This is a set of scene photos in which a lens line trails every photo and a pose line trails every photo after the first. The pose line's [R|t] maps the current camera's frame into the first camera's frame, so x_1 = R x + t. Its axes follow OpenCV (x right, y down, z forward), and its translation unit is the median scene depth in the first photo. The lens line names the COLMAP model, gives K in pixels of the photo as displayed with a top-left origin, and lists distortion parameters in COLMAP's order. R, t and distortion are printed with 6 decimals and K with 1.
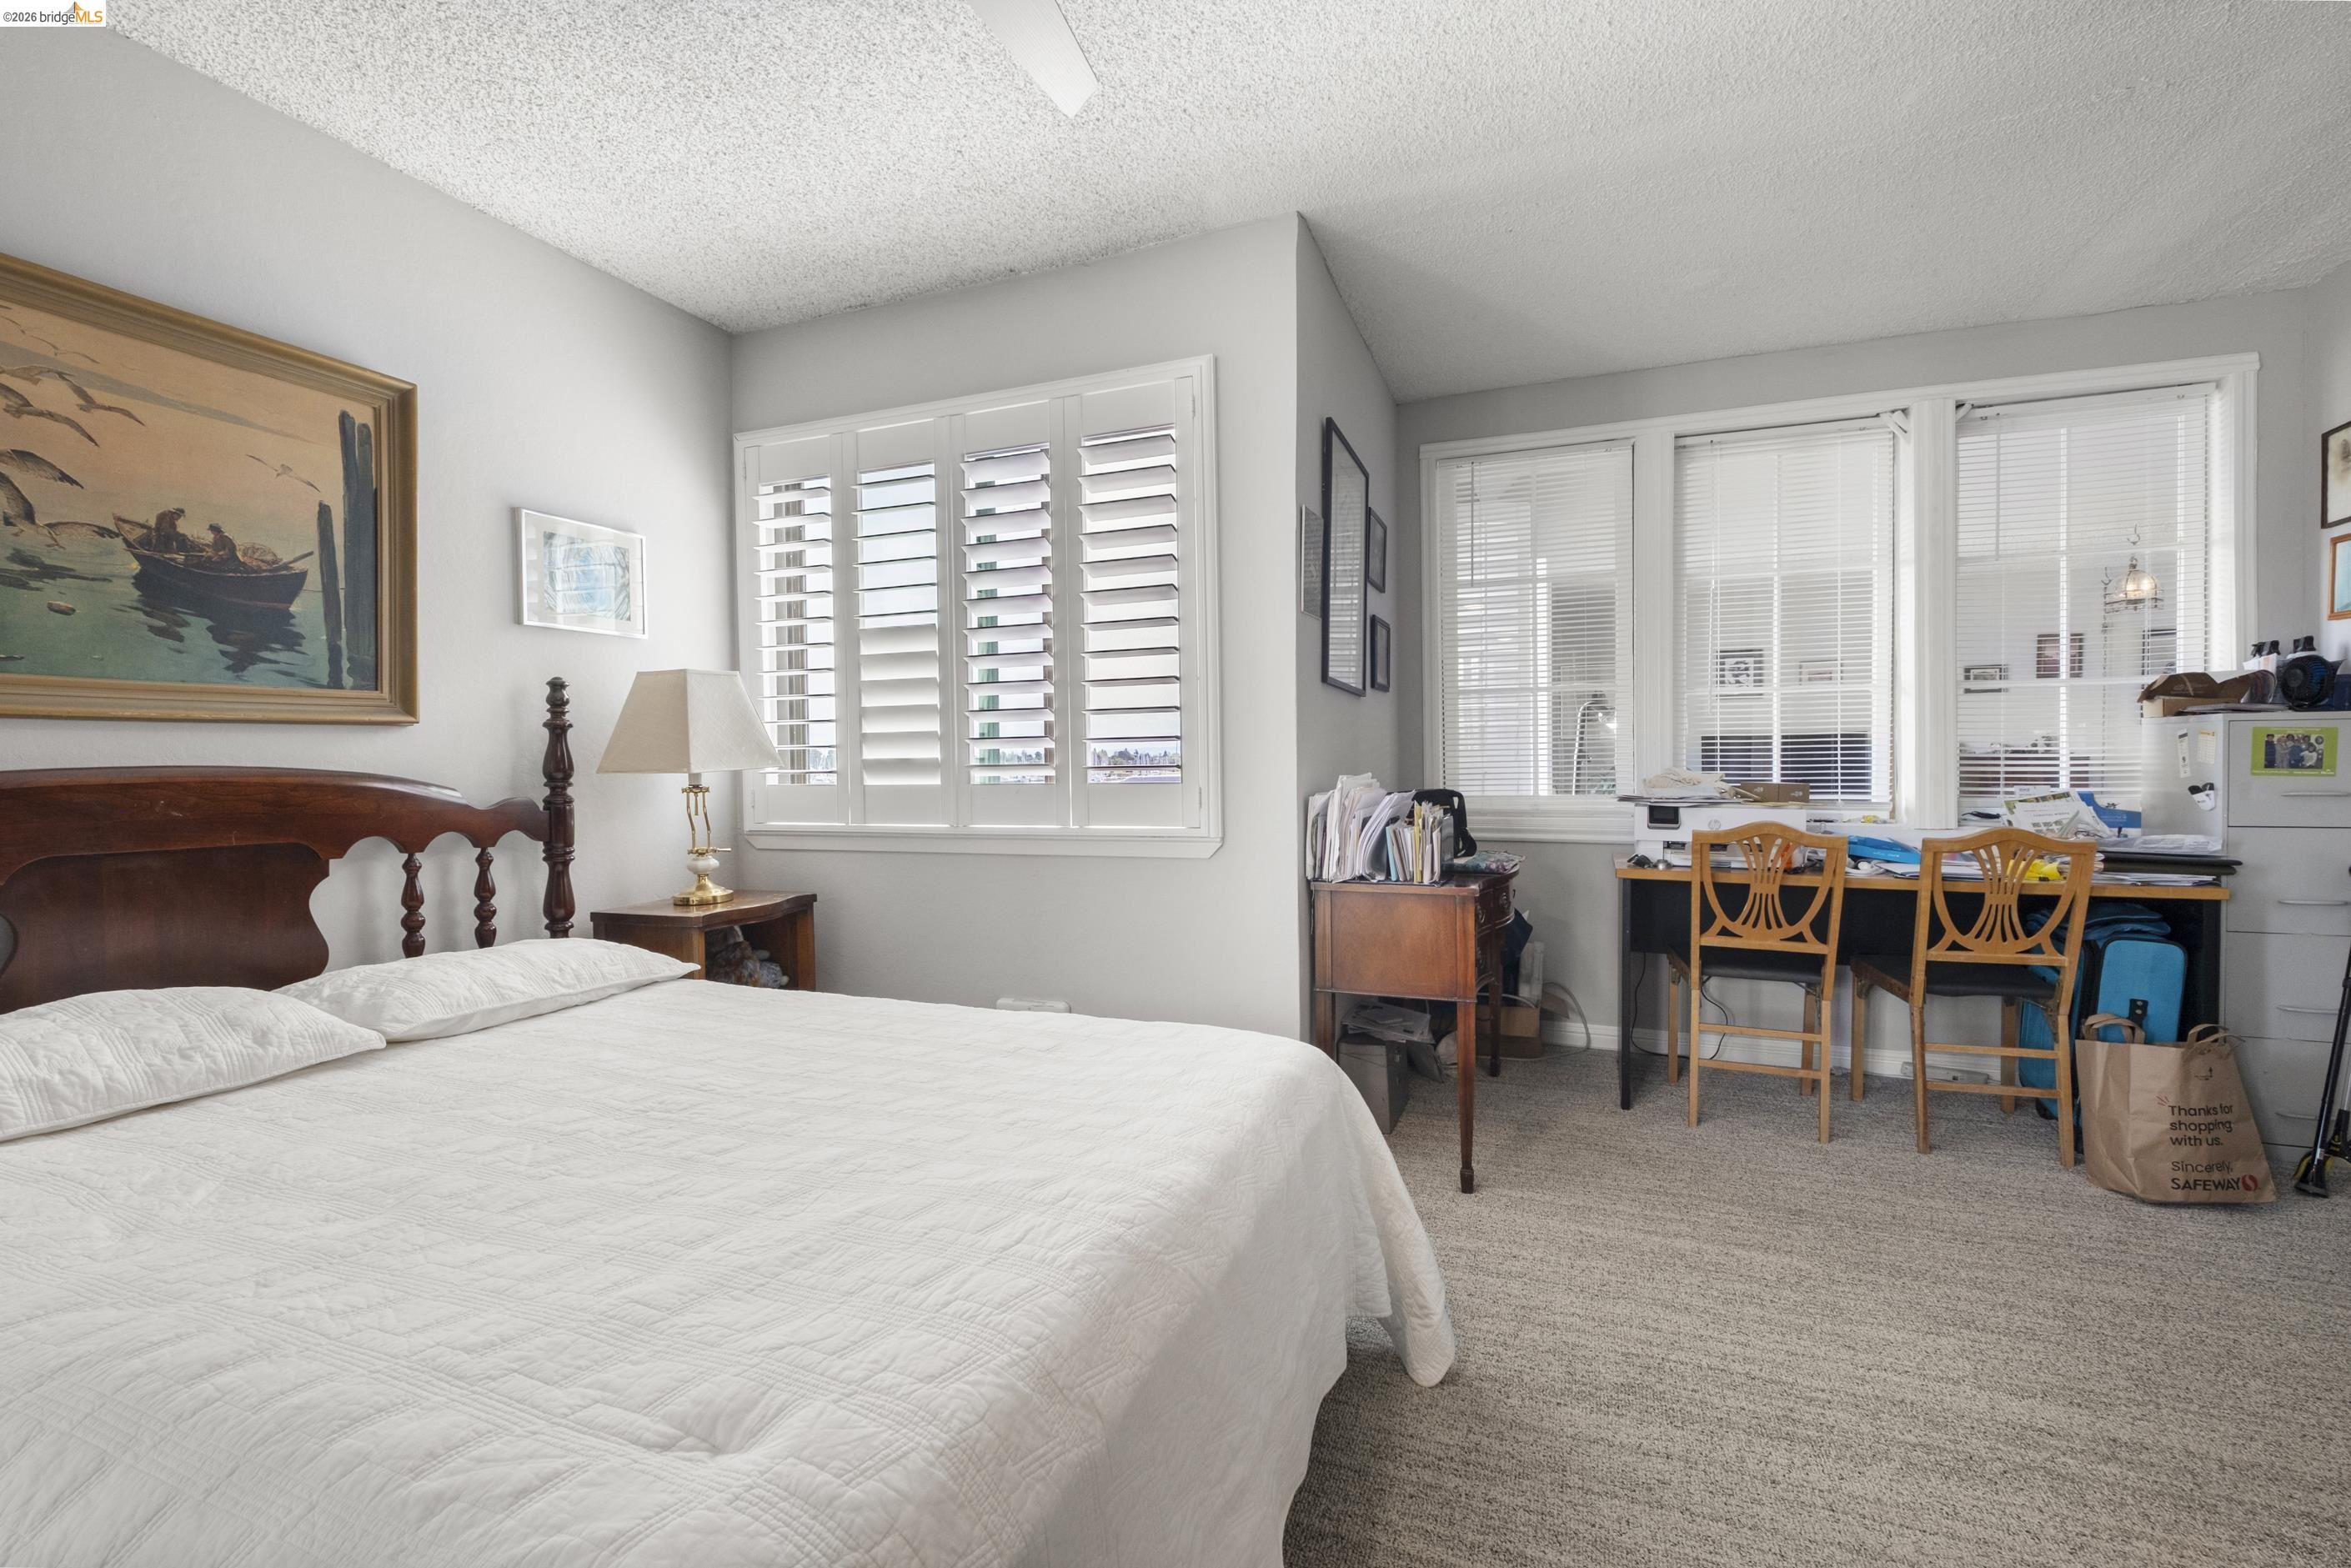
lens RADIAL K [[1029.3, 0, 1181.6], [0, 1029.3, 780.4], [0, 0, 1]] dist [0.002287, -0.003815]
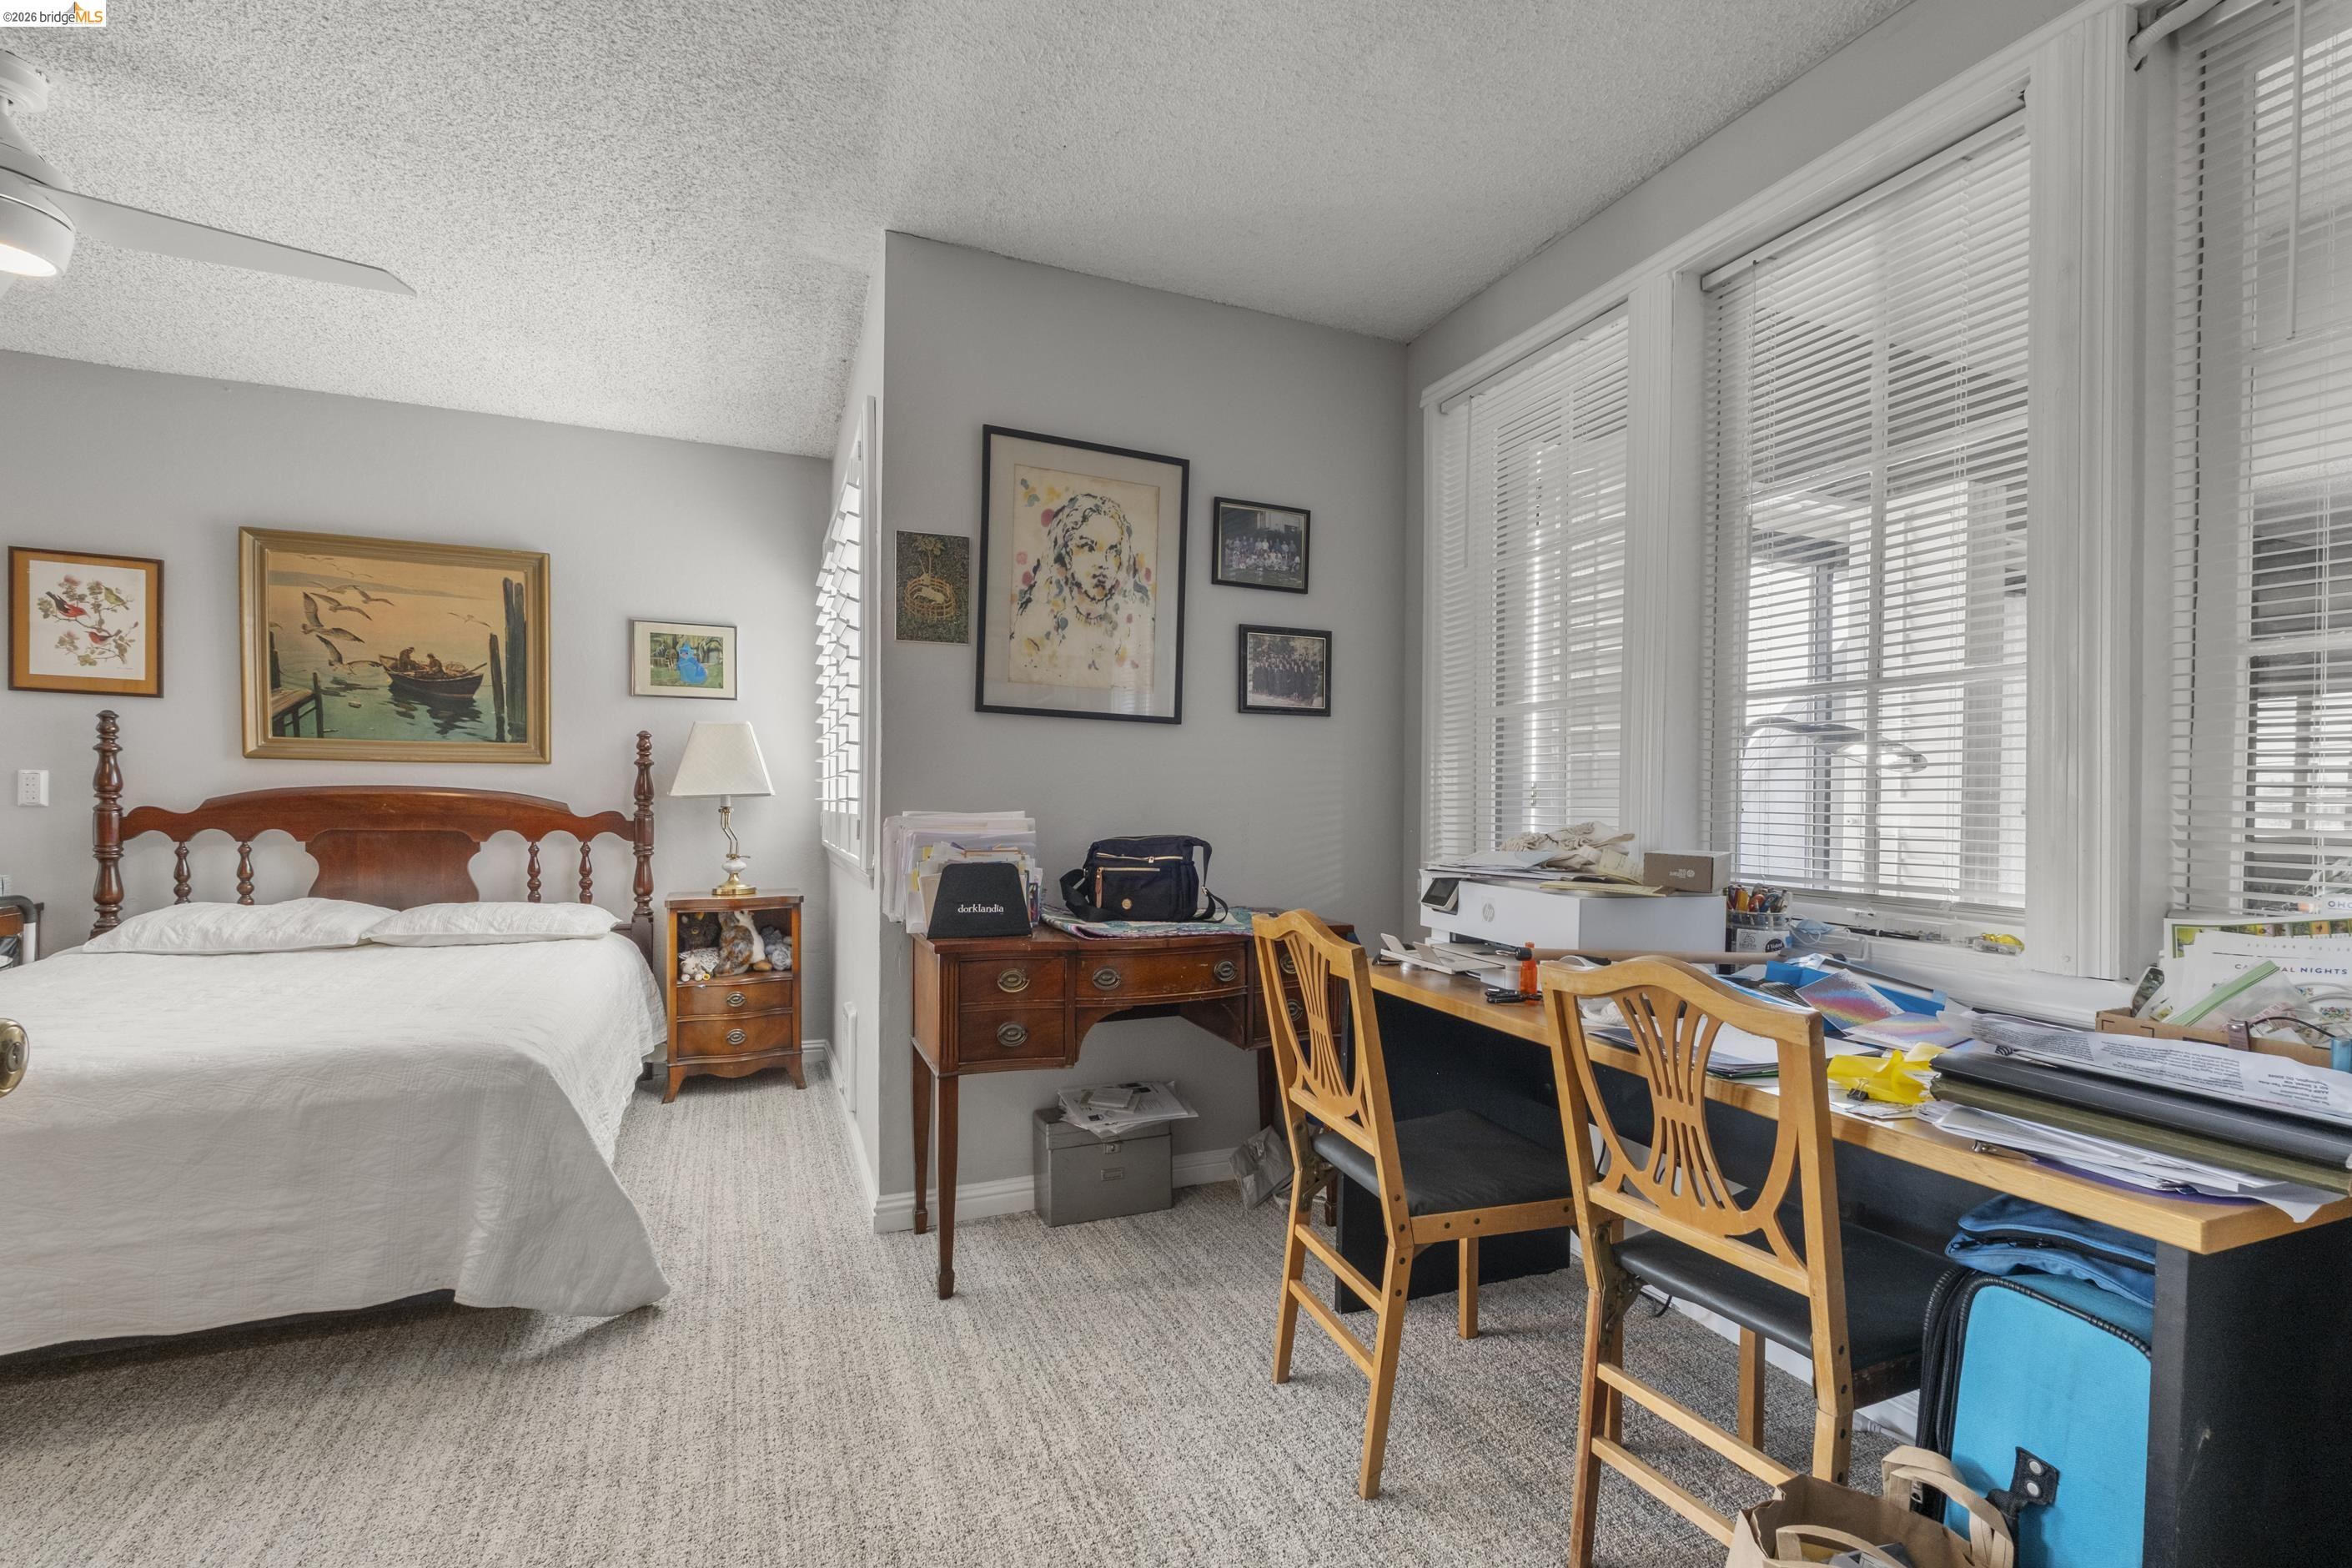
lens RADIAL K [[1030.8, 0, 1178.3], [0, 1030.8, 818.0], [0, 0, 1]] dist [-0.001242, -0.003614]
pose [[0.699710, 0.031118, -0.713749, 1.202445], [-0.033812, 0.999374, 0.010423, -0.020026], [0.713626, 0.016841, 0.700324, 0.623402]]
